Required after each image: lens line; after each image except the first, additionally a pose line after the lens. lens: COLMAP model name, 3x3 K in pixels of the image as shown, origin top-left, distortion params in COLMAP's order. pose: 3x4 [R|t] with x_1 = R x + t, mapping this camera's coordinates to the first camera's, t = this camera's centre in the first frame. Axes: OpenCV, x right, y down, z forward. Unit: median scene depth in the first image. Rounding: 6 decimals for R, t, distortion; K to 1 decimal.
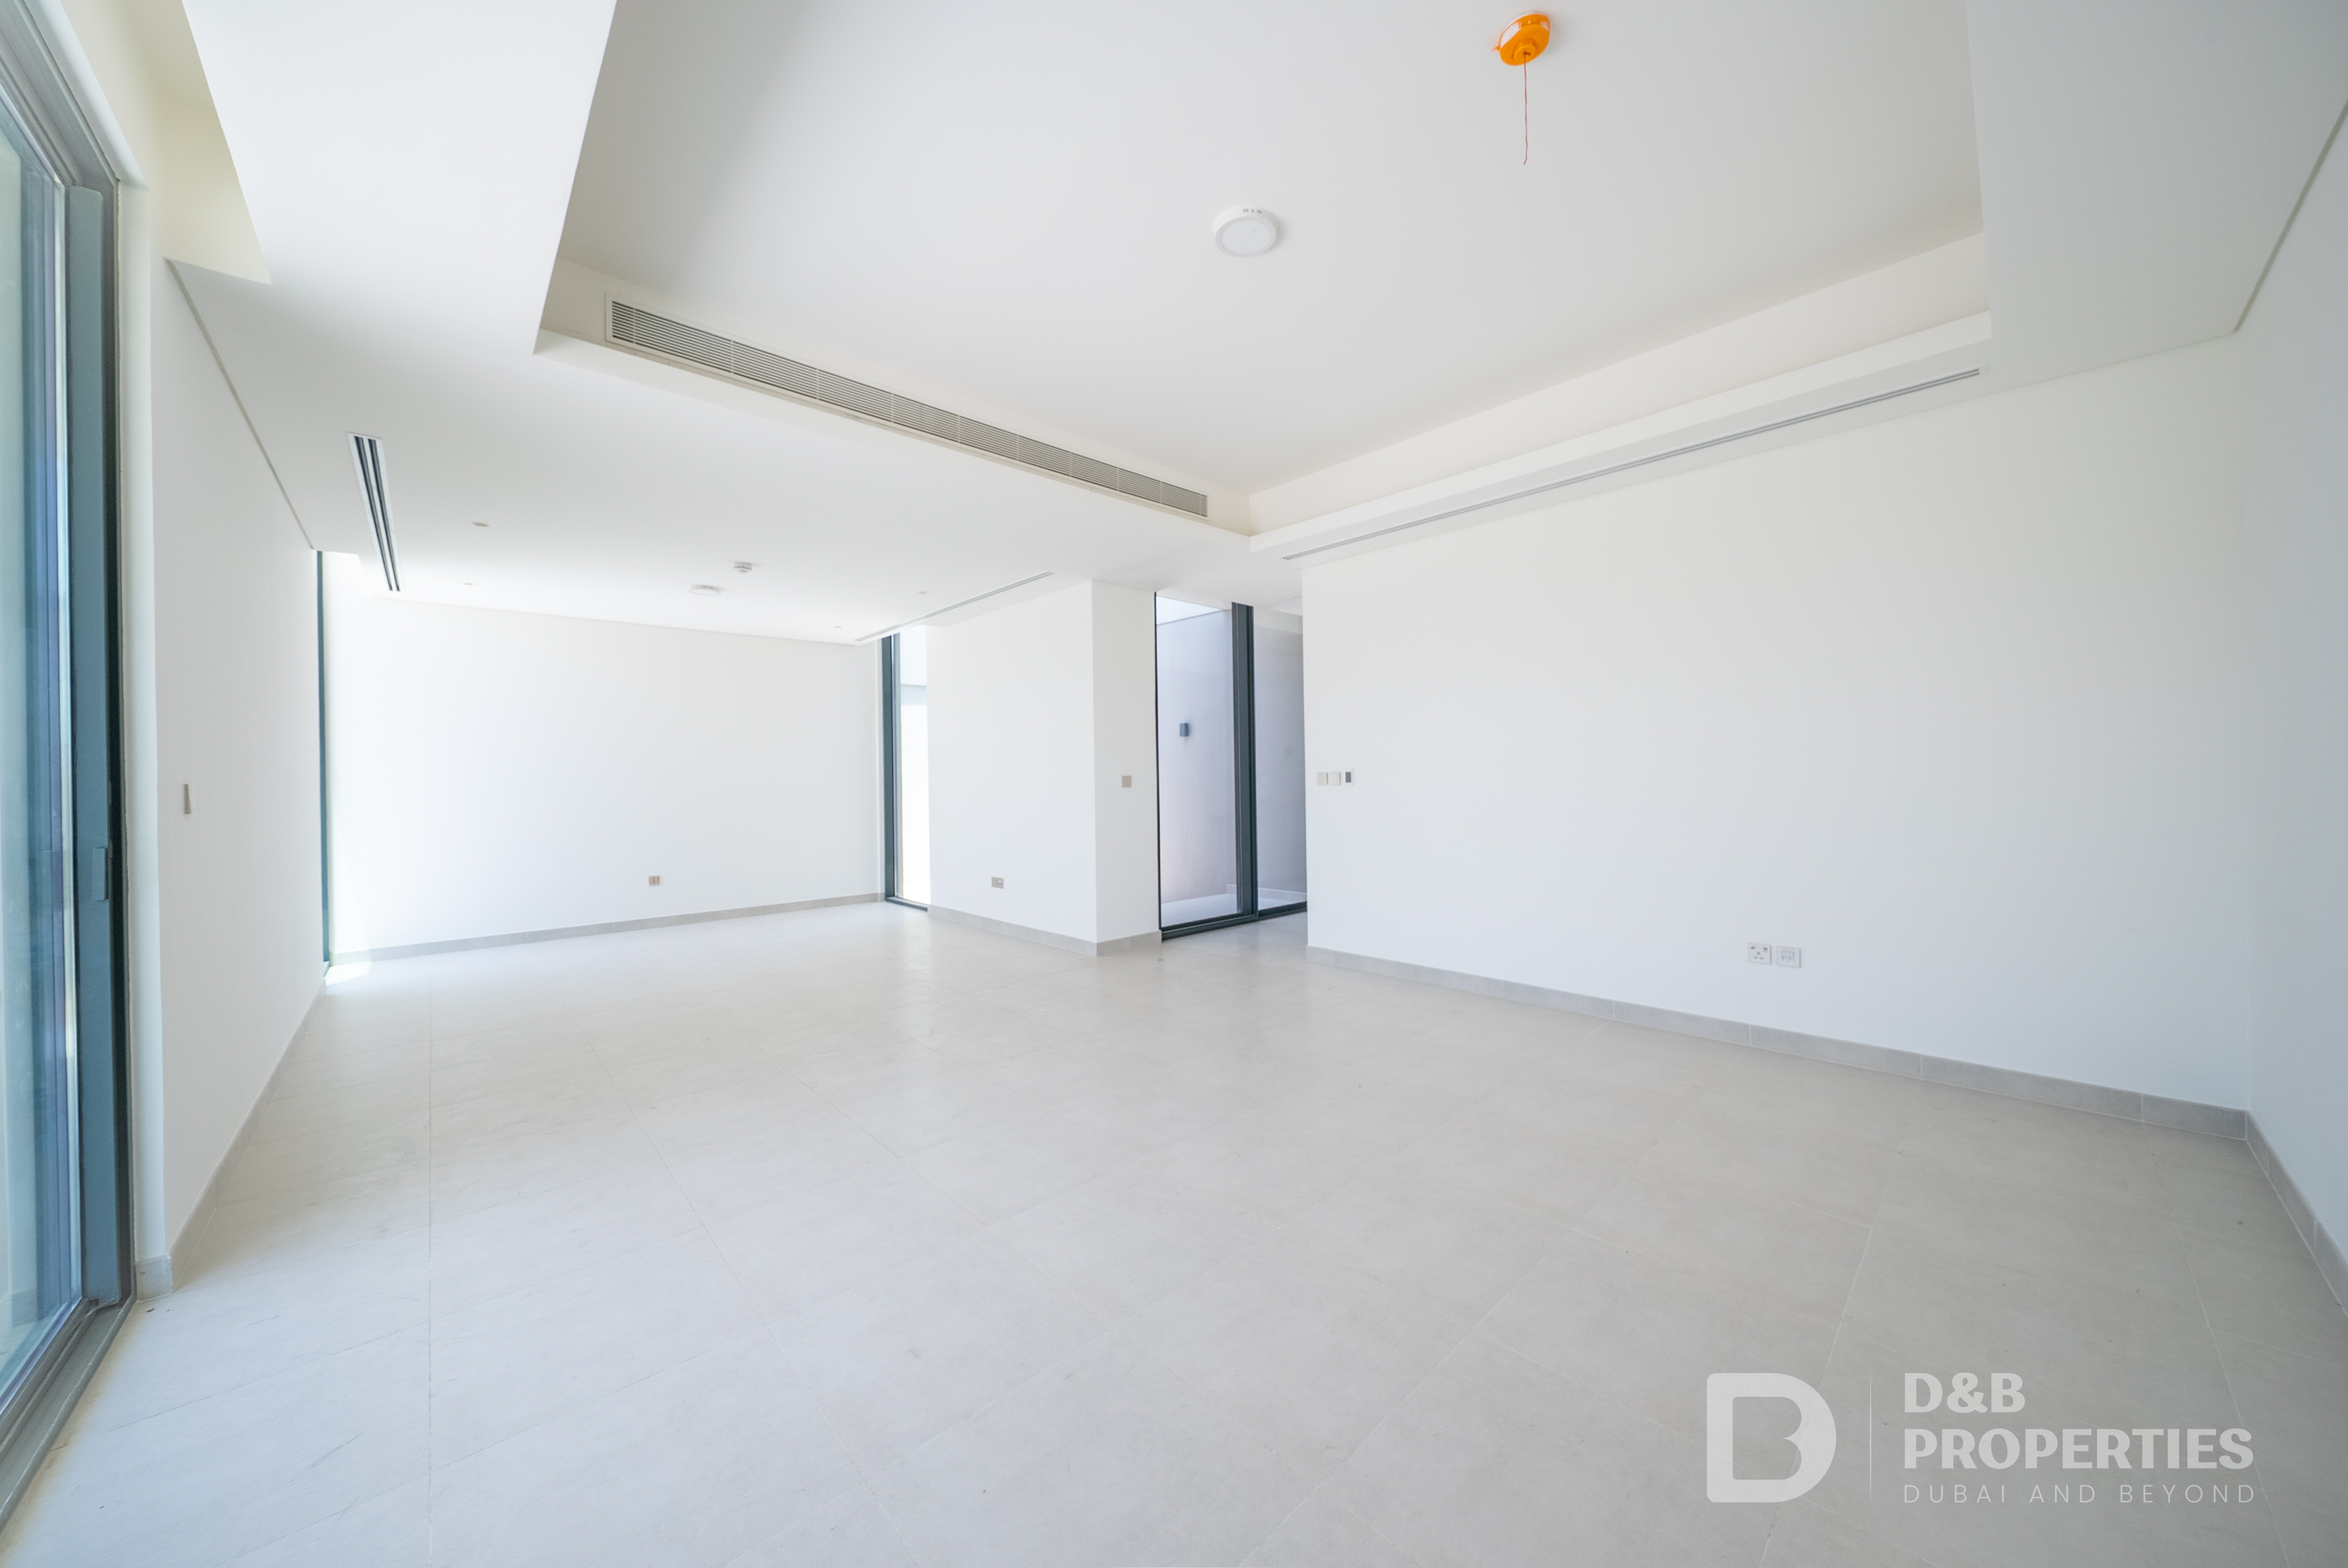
lens RADIAL K [[816.3, 0, 1179.3], [0, 816.3, 781.2], [0, 0, 1]] dist [0.001794, 0.000075]
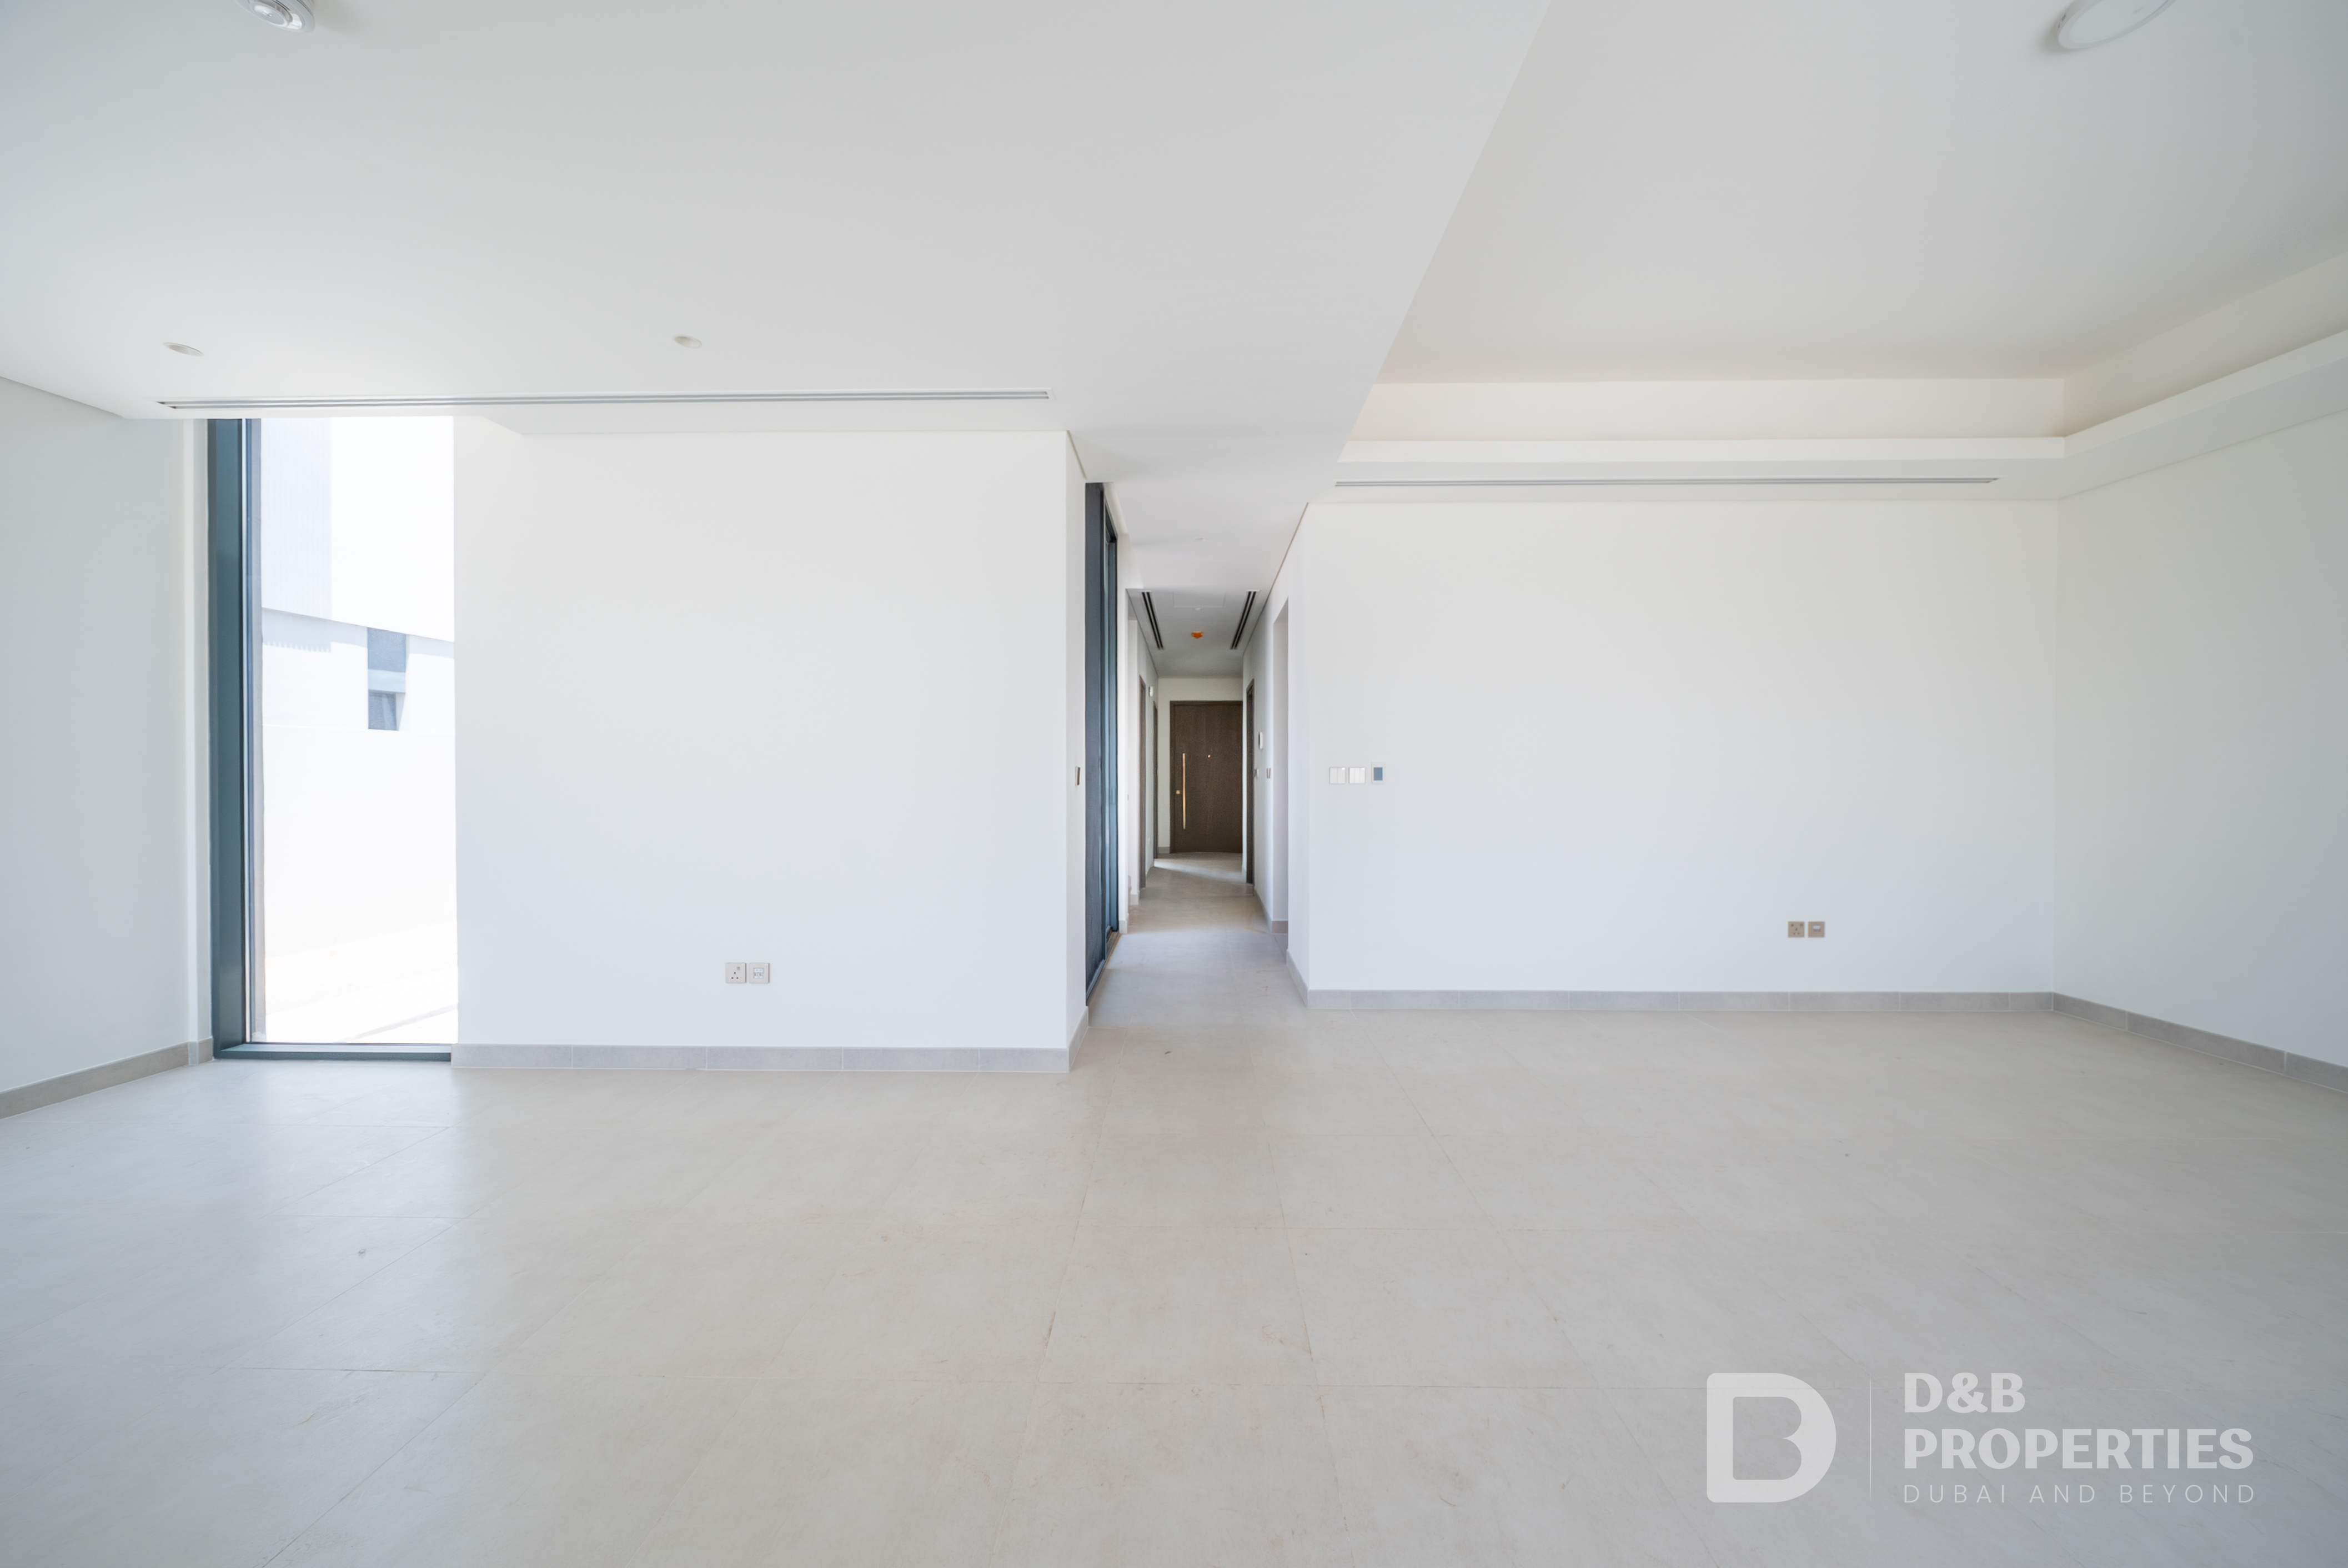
lens RADIAL K [[816.3, 0, 1167.1], [0, 816.3, 780.4], [0, 0, 1]] dist [0.001794, 0.000075]
pose [[0.689202, 0.009294, 0.724510, -0.480050], [-0.006690, 0.999957, -0.006462, 0.007181], [-0.724539, -0.000393, 0.689234, 0.538337]]
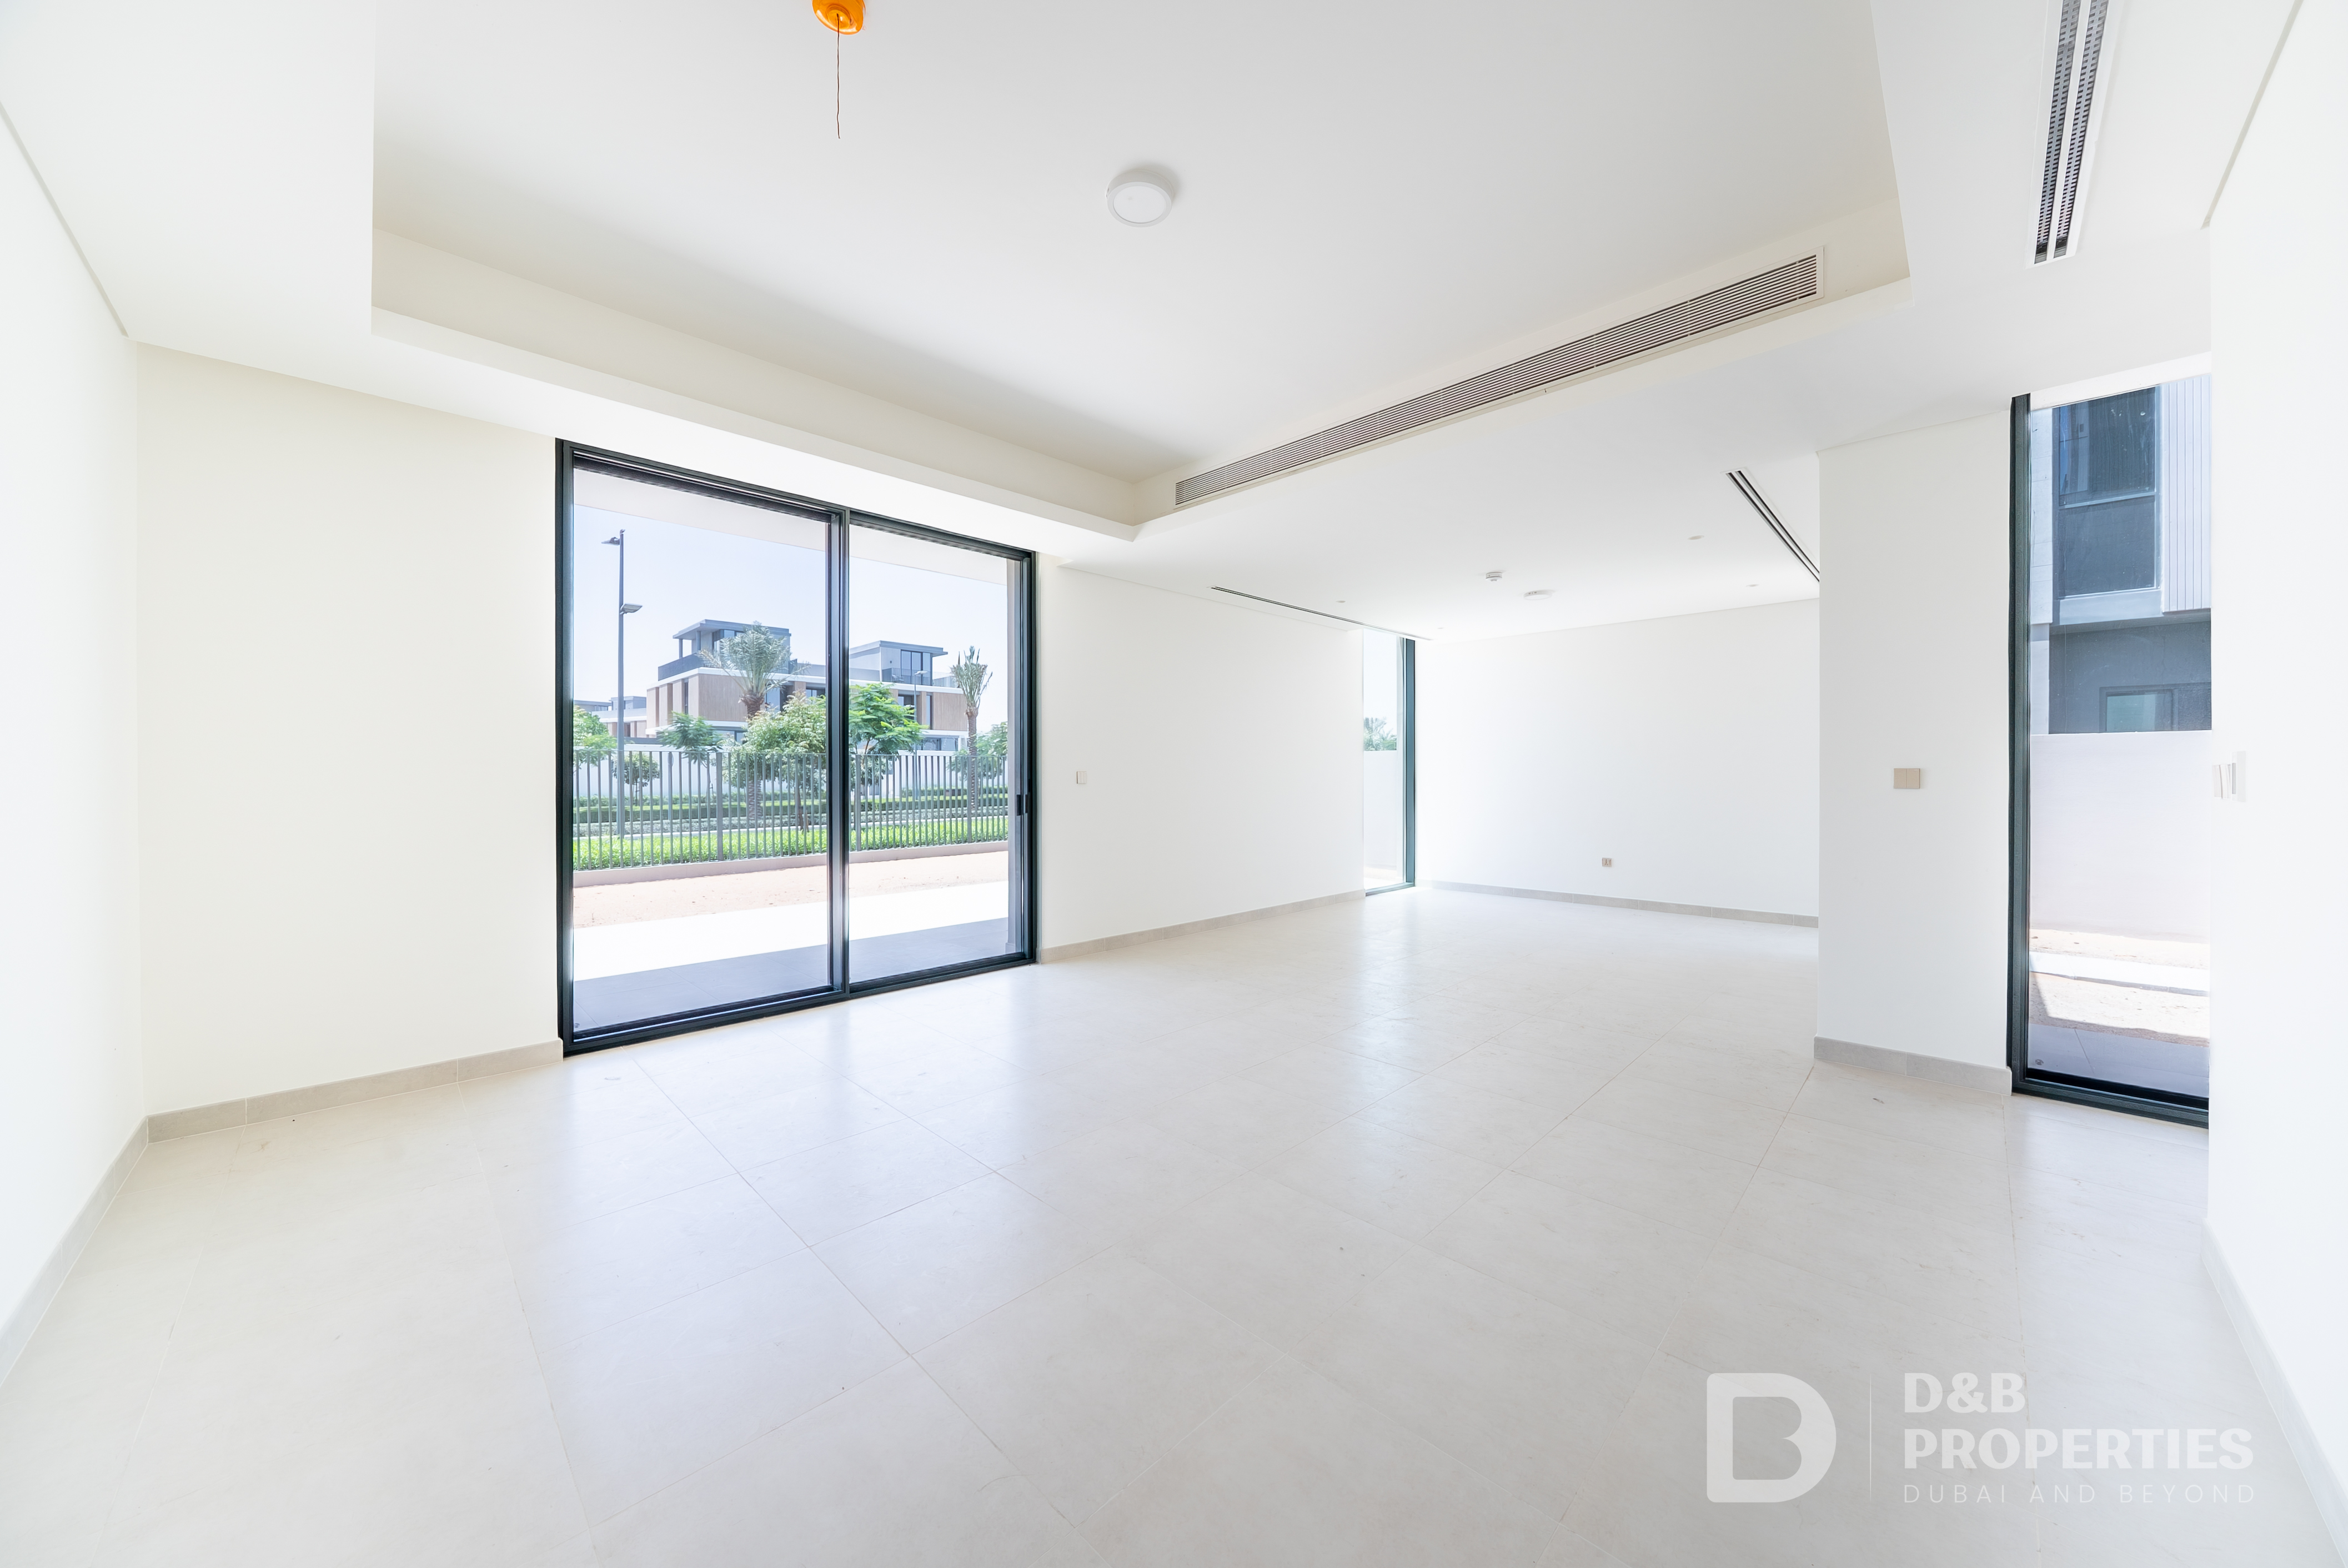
lens RADIAL K [[816.3, 0, 1165.7], [0, 816.3, 799.1], [0, 0, 1]] dist [0.001794, 0.000075]
pose [[0.019320, 0.043471, -0.998868, 0.512896], [-0.000985, 0.999055, 0.043461, -0.009398], [0.999813, 0.000144, 0.019345, 0.489112]]
